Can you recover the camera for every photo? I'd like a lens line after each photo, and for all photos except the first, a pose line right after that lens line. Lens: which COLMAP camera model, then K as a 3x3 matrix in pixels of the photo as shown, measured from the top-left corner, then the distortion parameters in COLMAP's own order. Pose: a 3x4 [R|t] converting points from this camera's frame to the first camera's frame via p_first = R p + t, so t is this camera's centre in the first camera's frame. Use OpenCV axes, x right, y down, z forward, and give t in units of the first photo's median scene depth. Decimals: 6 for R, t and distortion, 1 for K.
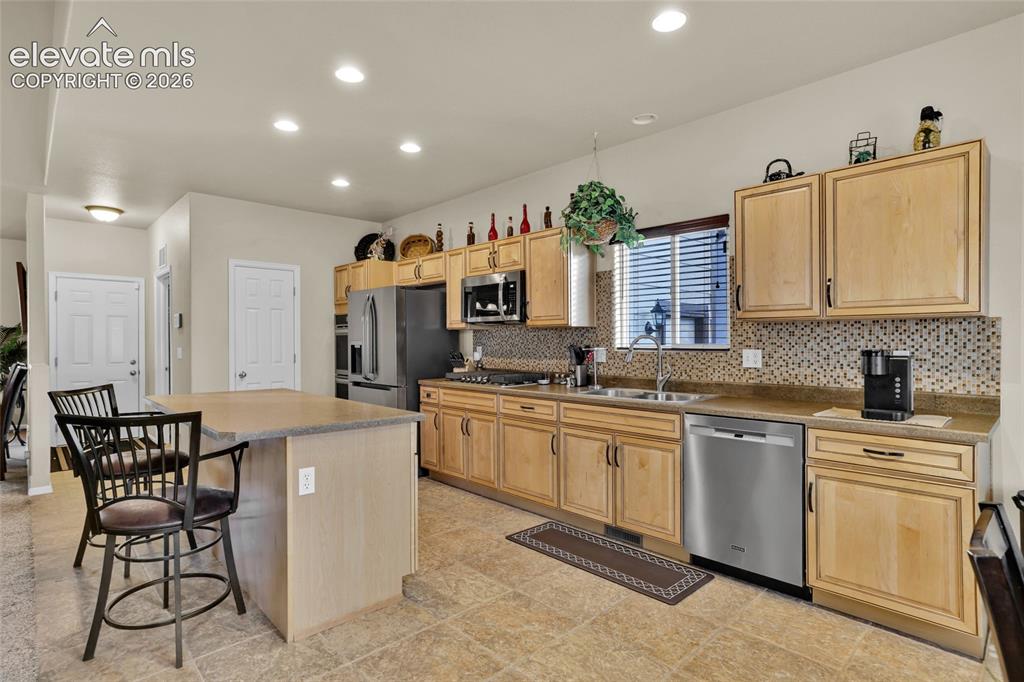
lens RADIAL K [[531.1, 0, 514.3], [0, 531.1, 344.7], [0, 0, 1]] dist [0.004176, 0.005032]
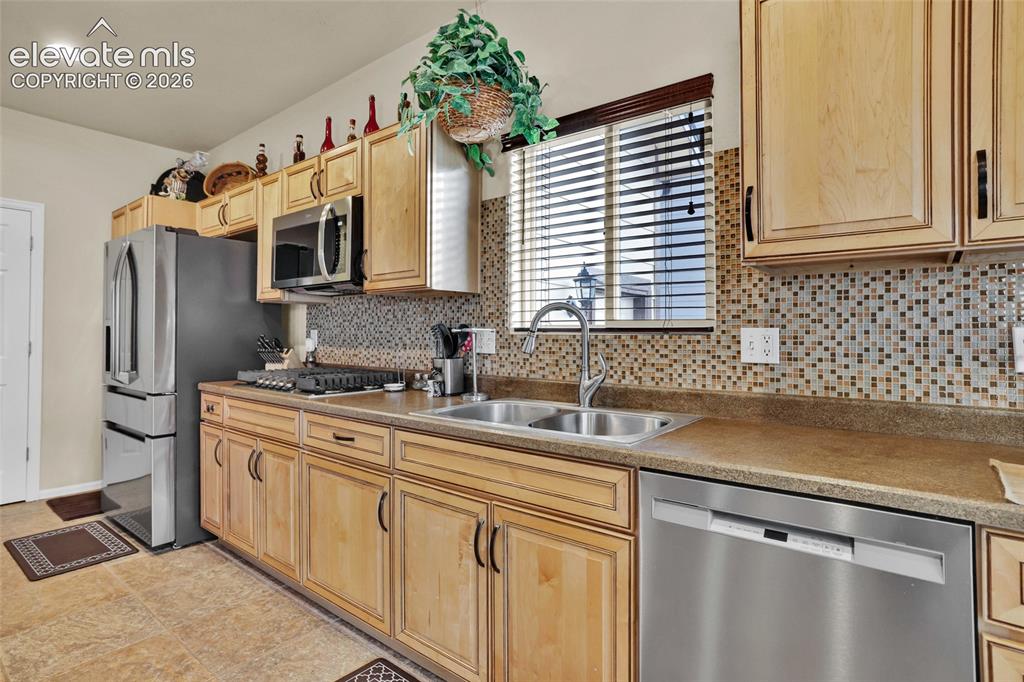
lens RADIAL K [[523.2, 0, 512.2], [0, 523.2, 326.6], [0, 0, 1]] dist [-0.000616, -0.002119]
pose [[0.992390, 0.010544, 0.122681, 0.132986], [-0.007302, 0.999613, -0.026849, 0.020591], [-0.122917, 0.025749, 0.992083, 0.474800]]
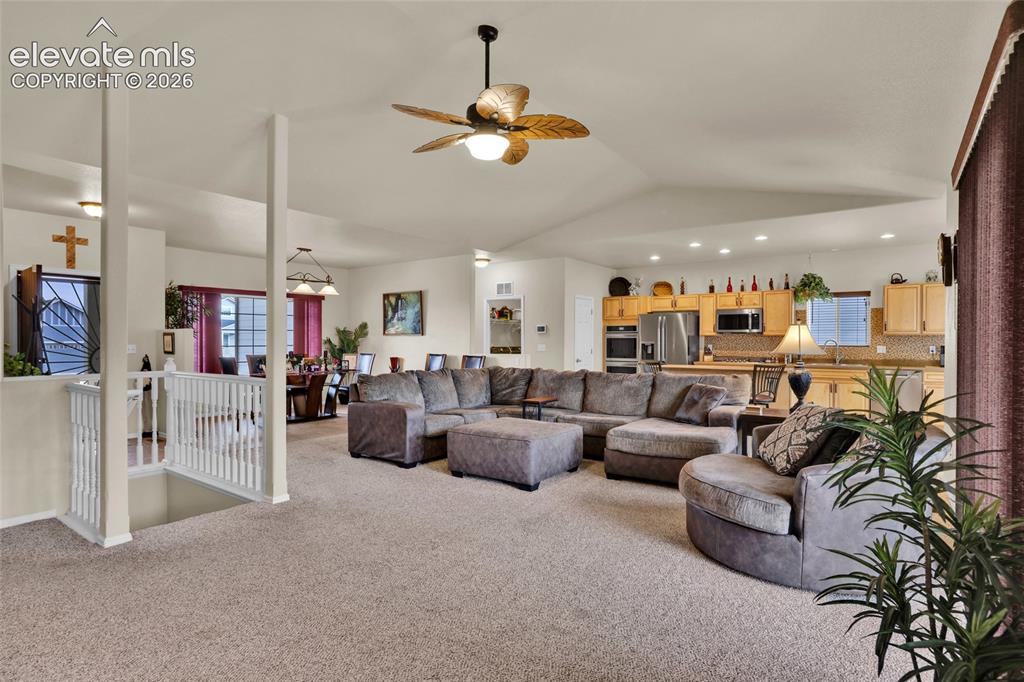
lens RADIAL K [[531.1, 0, 529.5], [0, 531.1, 348.7], [0, 0, 1]] dist [0.004176, 0.005032]
pose [[0.979627, 0.004751, 0.200770, -1.523332], [-0.005707, 0.999975, 0.004187, 0.018955], [-0.200745, -0.005247, 0.979629, -1.022827]]
